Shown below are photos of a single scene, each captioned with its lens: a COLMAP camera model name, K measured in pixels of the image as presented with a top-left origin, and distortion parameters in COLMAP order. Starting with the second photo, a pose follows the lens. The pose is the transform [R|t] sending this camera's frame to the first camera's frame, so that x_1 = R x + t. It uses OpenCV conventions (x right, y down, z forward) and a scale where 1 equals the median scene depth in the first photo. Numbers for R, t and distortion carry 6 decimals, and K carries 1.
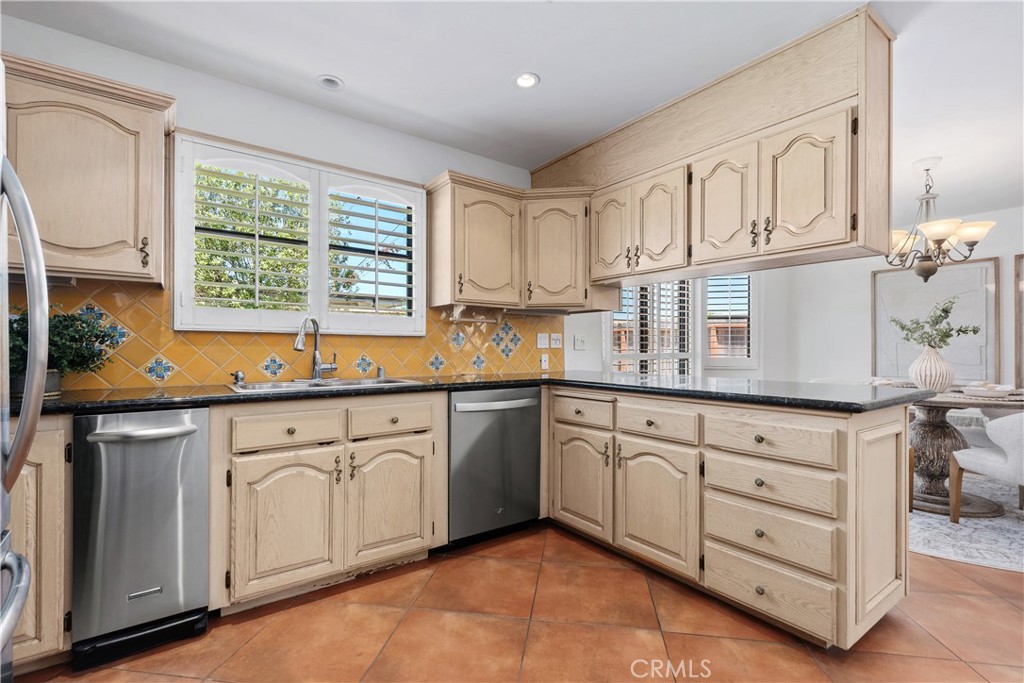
lens RADIAL K [[467.0, 0, 505.6], [0, 467.0, 346.3], [0, 0, 1]] dist [0.010898, -0.001284]
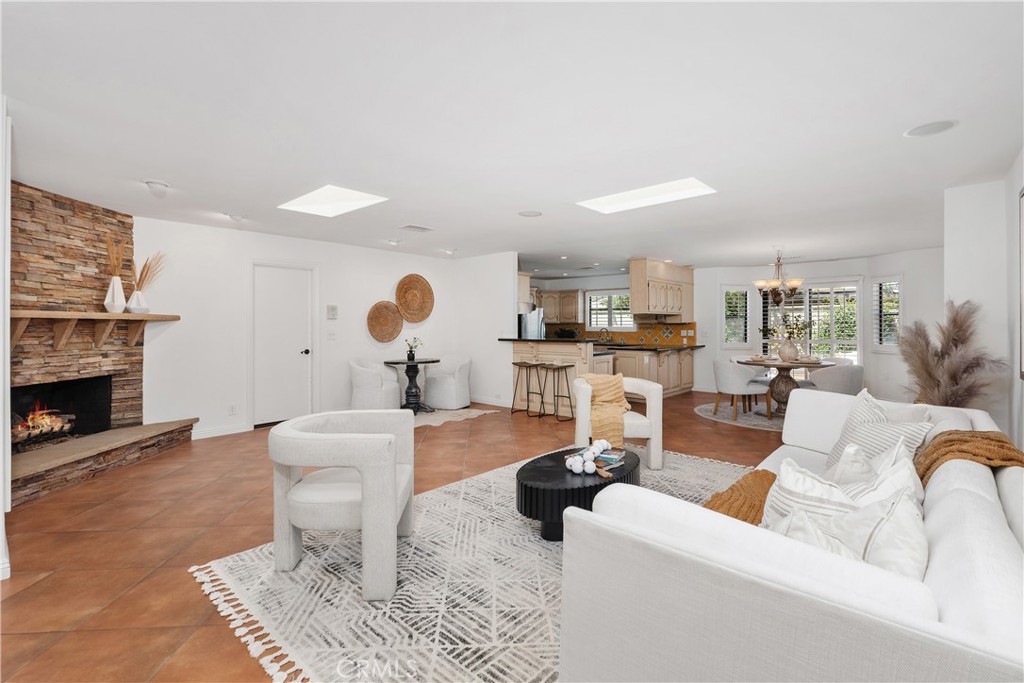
lens RADIAL K [[467.0, 0, 511.6], [0, 467.0, 325.9], [0, 0, 1]] dist [0.010898, -0.001284]
pose [[0.215166, -0.004971, -0.976565, 4.048952], [0.003456, 0.999985, -0.004329, -0.073594], [0.976571, -0.002444, 0.215179, -0.858374]]
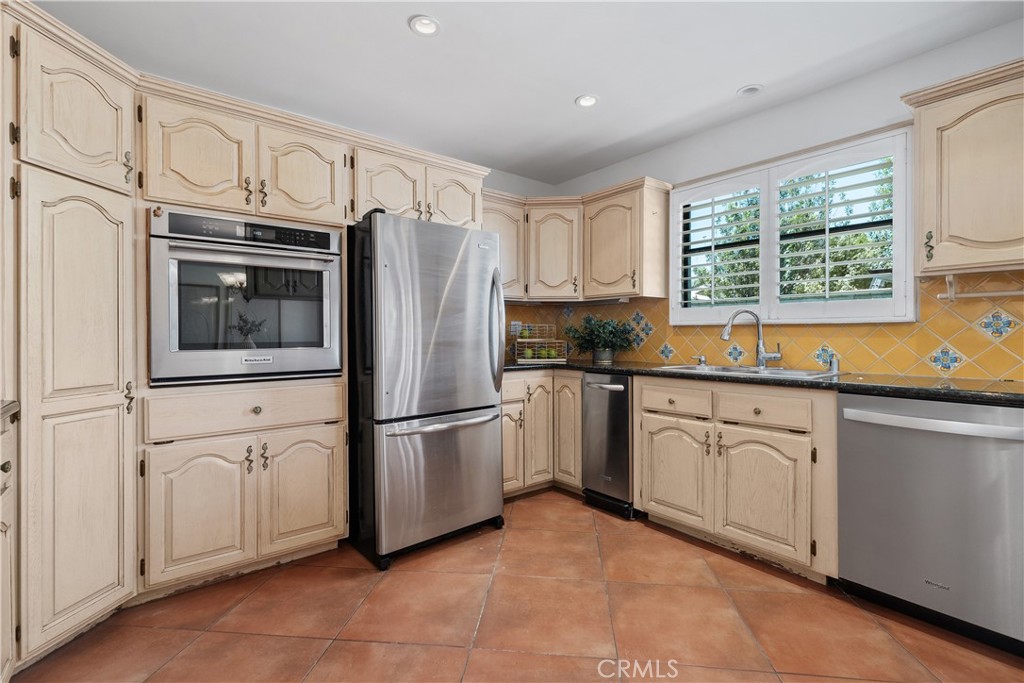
lens RADIAL K [[467.0, 0, 514.1], [0, 467.0, 337.4], [0, 0, 1]] dist [0.010898, -0.001284]
pose [[0.051194, 0.002506, -0.998686, 0.738225], [0.004994, 0.999984, 0.002765, -0.003431], [0.998676, -0.005129, 0.051180, 0.443044]]
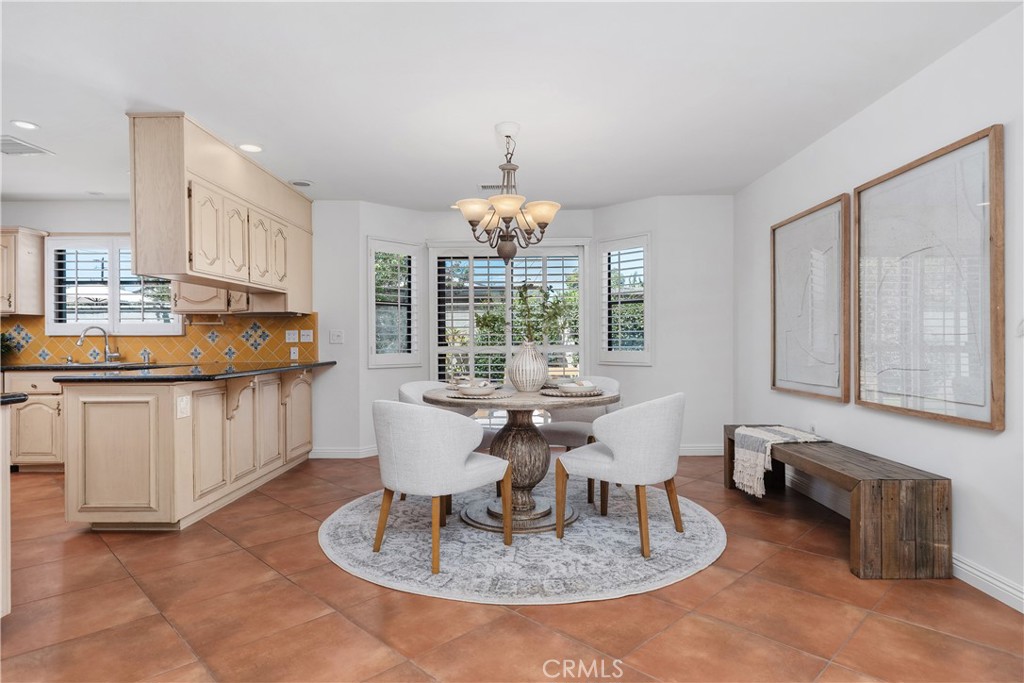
lens RADIAL K [[569.9, 0, 506.7], [0, 569.9, 338.4], [0, 0, 1]] dist [0.008290, -0.001579]
pose [[0.800630, -0.008734, -0.599095, 2.364541], [0.010302, 0.999947, -0.000811, 0.000405], [0.599071, -0.005522, 0.800677, 0.223453]]
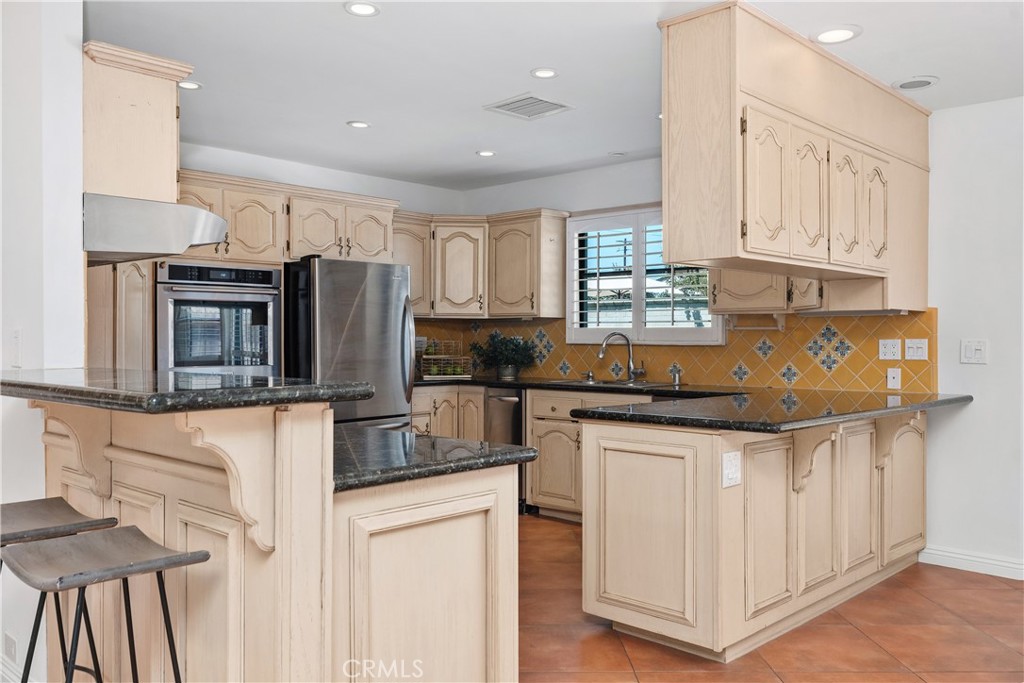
lens RADIAL K [[844.7, 0, 510.9], [0, 844.7, 345.6], [0, 0, 1]] dist [0.000145, -0.003736]
pose [[0.178729, 0.004838, -0.983887, 2.081907], [0.002021, 0.999984, 0.005284, -0.043229], [0.983896, -0.002933, 0.178716, 0.311128]]
